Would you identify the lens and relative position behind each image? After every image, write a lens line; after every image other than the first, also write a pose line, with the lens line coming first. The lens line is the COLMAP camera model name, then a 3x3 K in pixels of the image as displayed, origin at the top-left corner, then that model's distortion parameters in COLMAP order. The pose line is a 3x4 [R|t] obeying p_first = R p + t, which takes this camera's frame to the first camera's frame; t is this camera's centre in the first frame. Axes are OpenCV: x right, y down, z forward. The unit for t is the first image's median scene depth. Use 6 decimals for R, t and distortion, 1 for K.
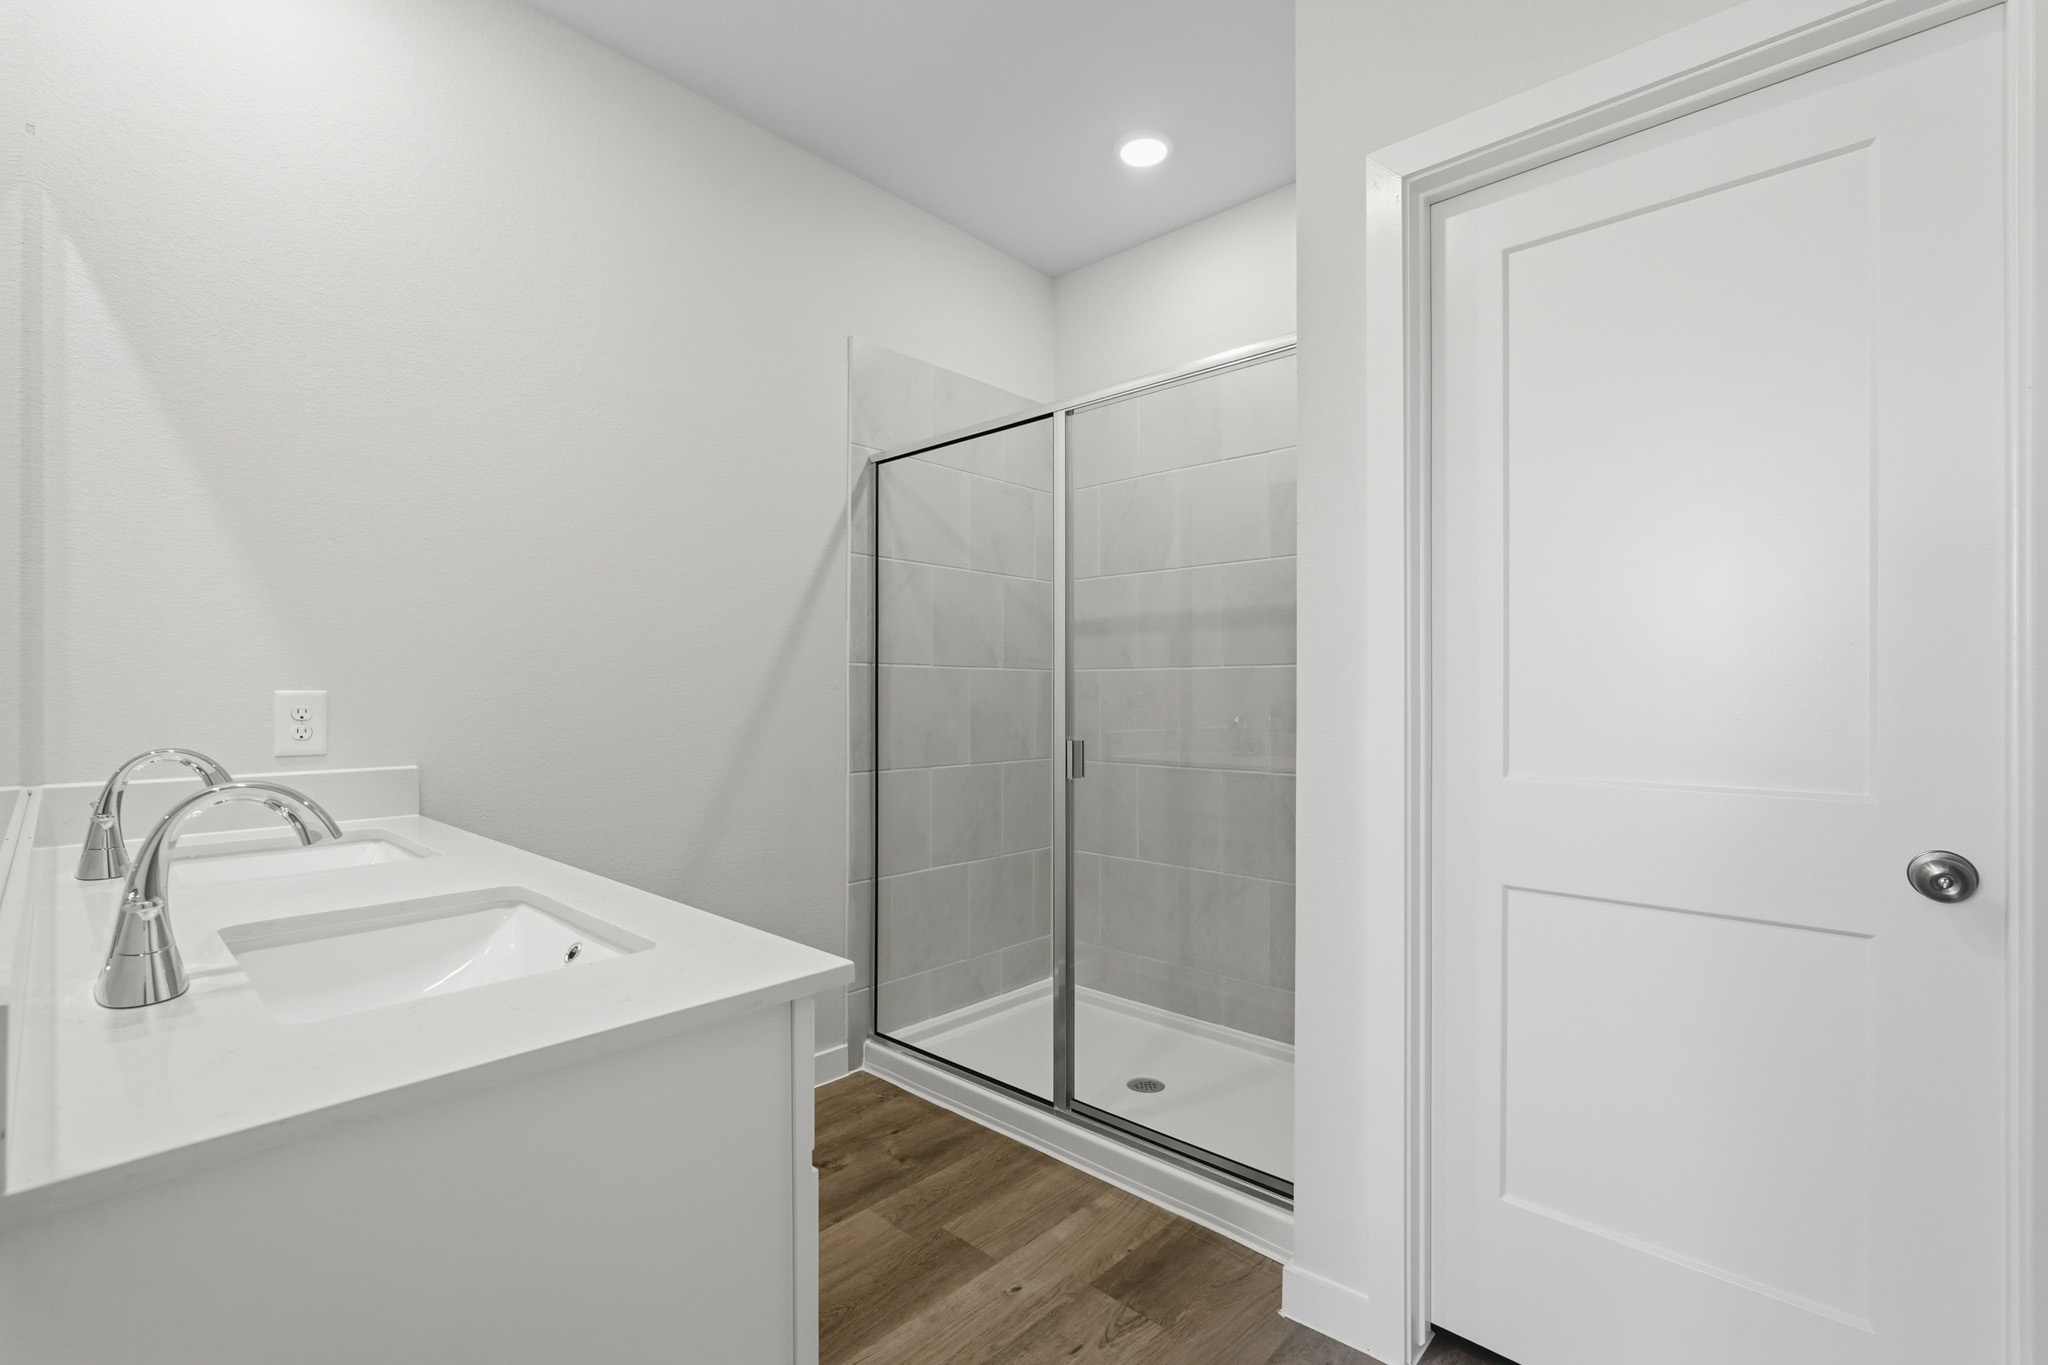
lens RADIAL K [[903.1, 0, 1007.9], [0, 903.1, 683.7], [0, 0, 1]] dist [-0.000803, 0.000974]
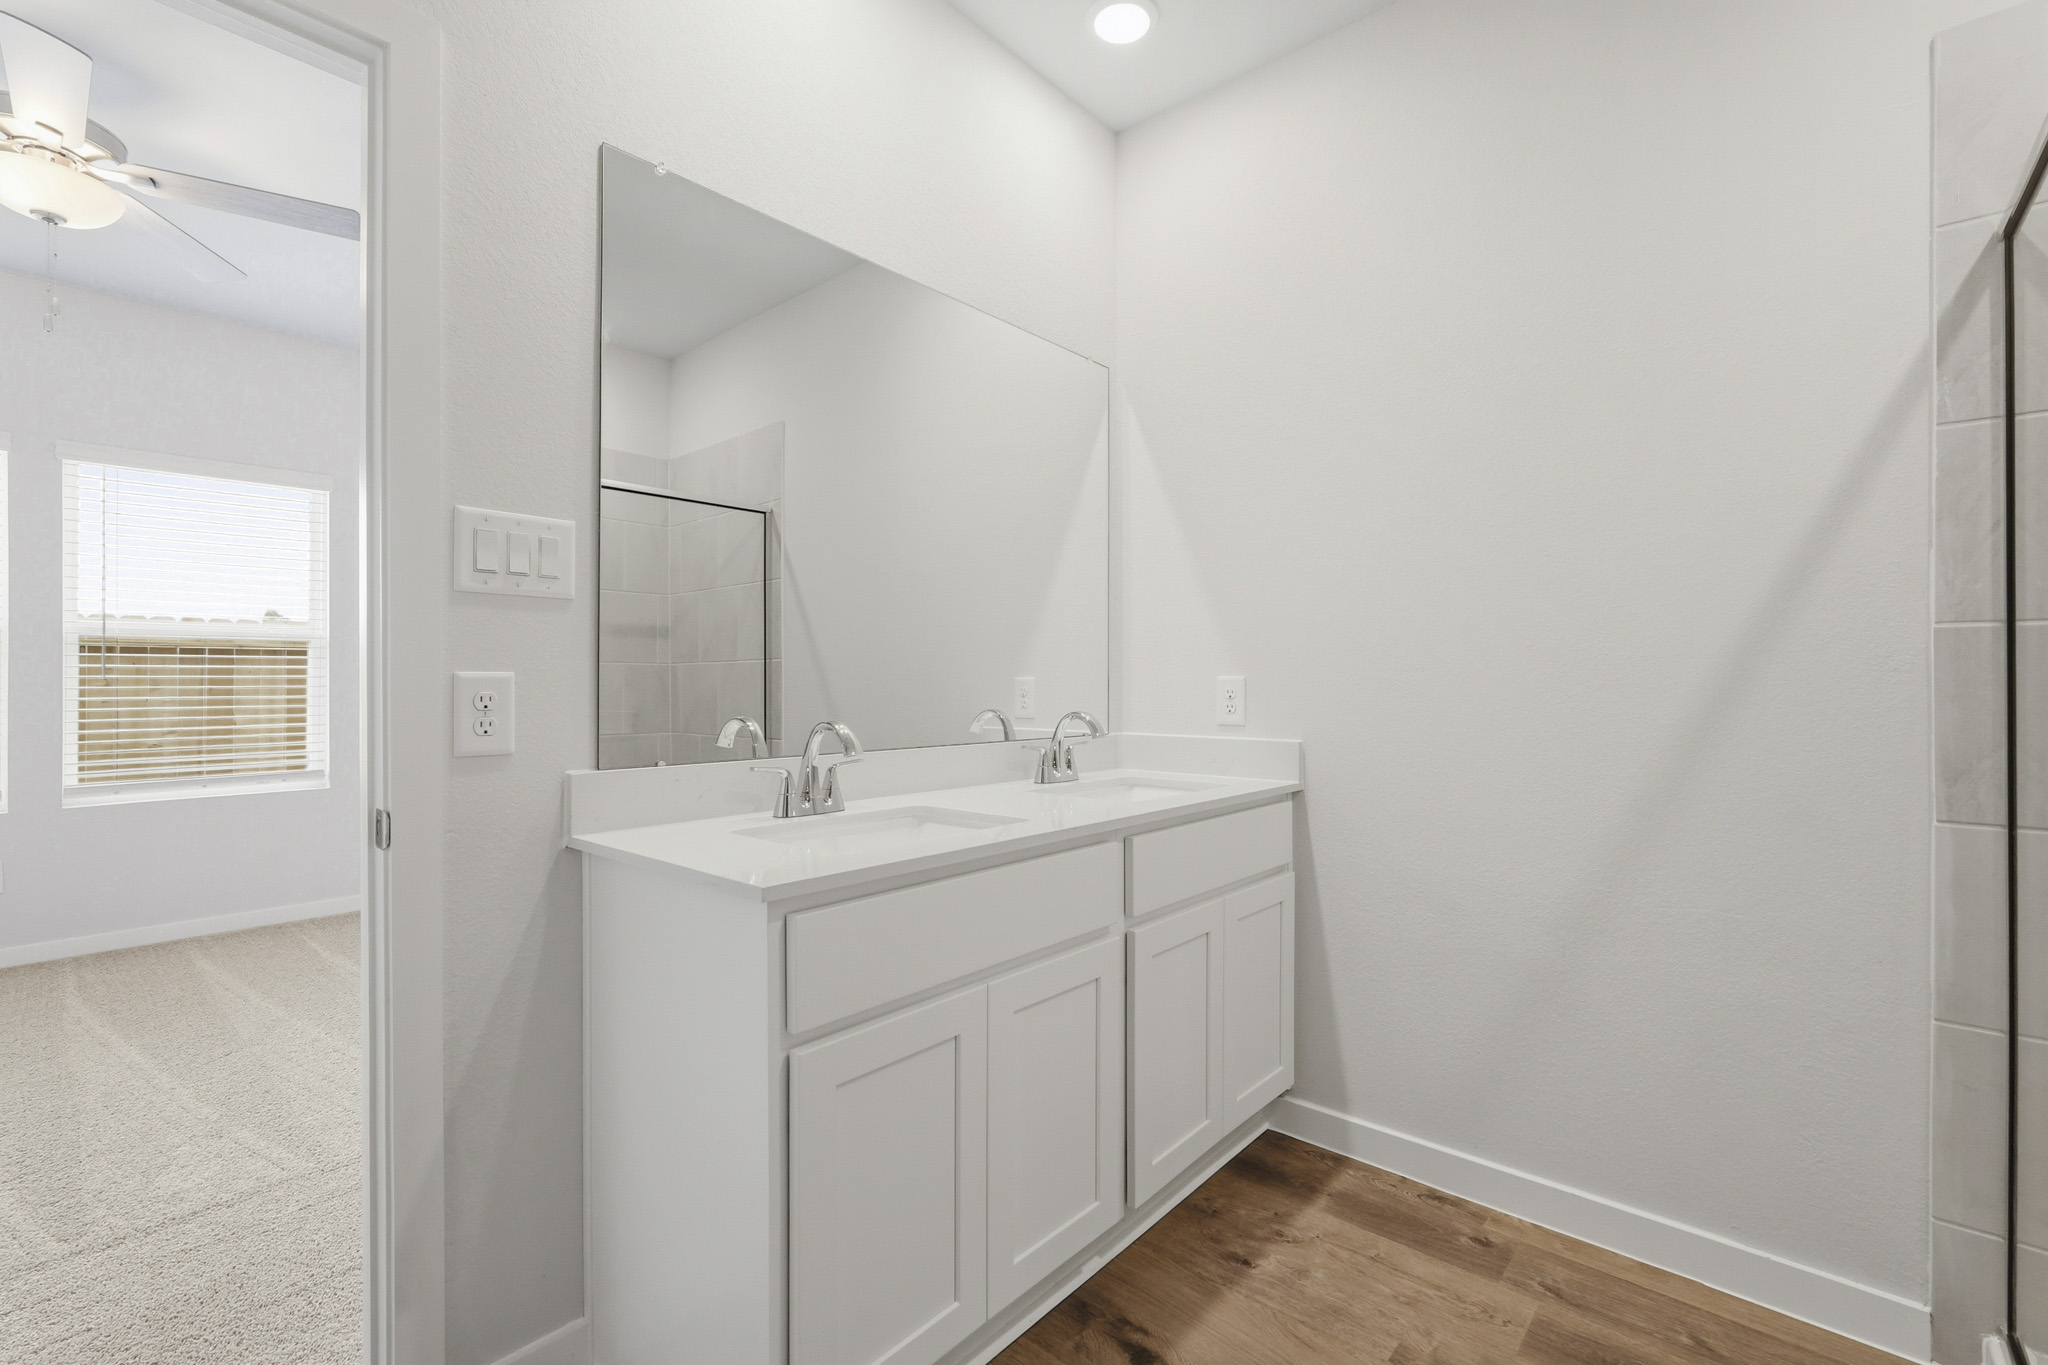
lens RADIAL K [[892.2, 0, 1034.2], [0, 892.2, 673.0], [0, 0, 1]] dist [0.002244, 0.000908]
pose [[0.057103, -0.008845, -0.998329, 0.366592], [0.006758, 0.999941, -0.008473, 0.008285], [0.998345, -0.006263, 0.057159, 0.442680]]
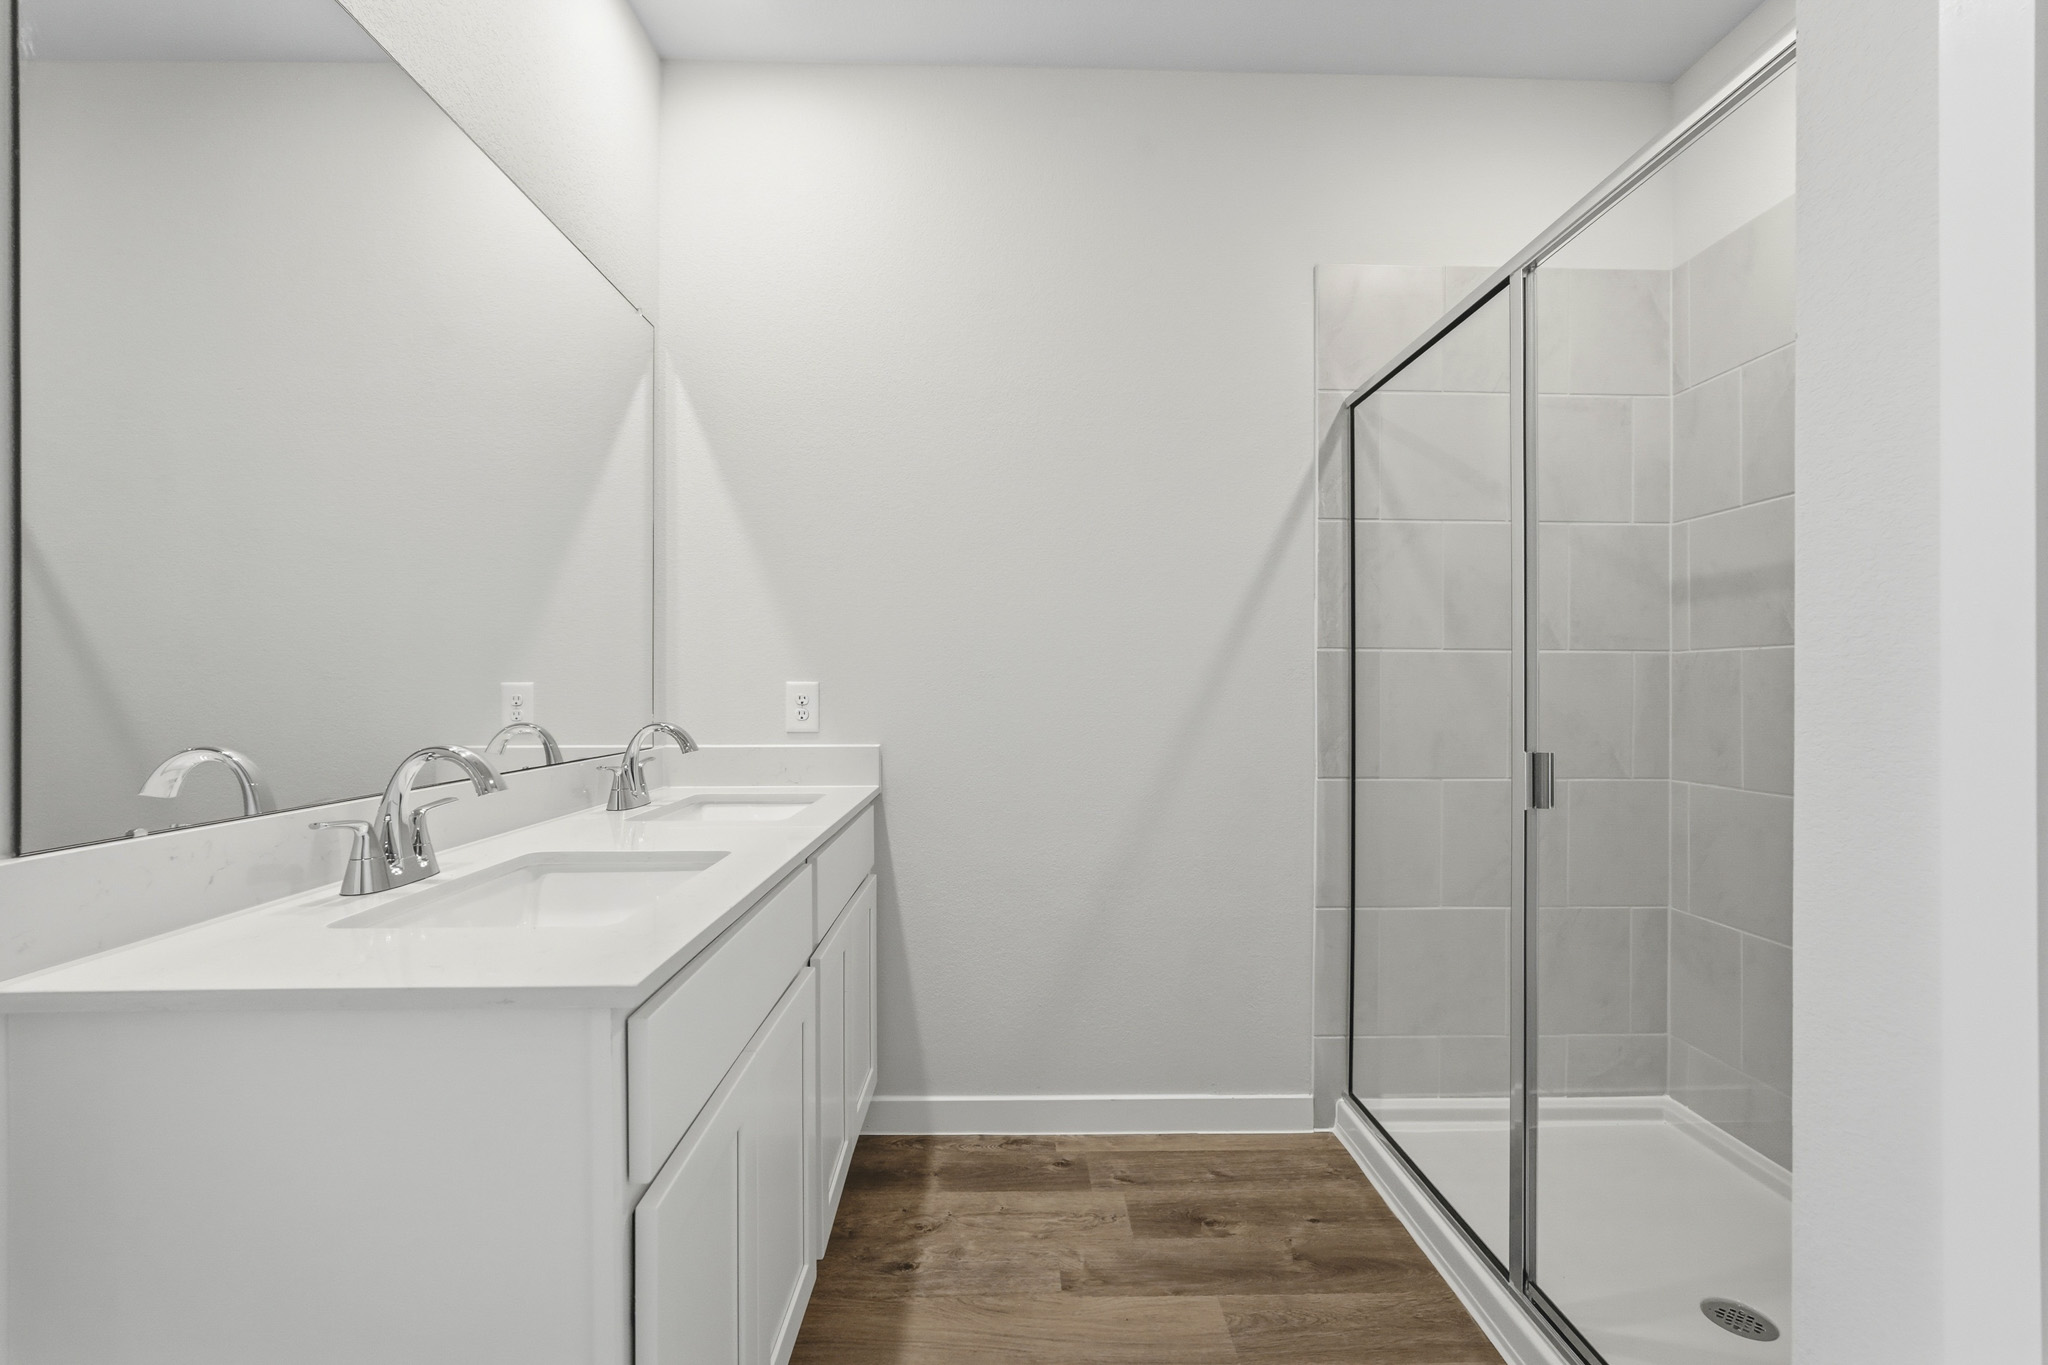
lens RADIAL K [[886.4, 0, 1024.0], [0, 886.4, 682.5], [0, 0, 1]] dist [-0.018439, 0.007084]
pose [[0.704790, -0.004496, -0.709401, 0.235472], [0.006484, 0.999979, 0.000105, 0.007288], [0.709386, -0.004673, 0.704805, 0.233633]]
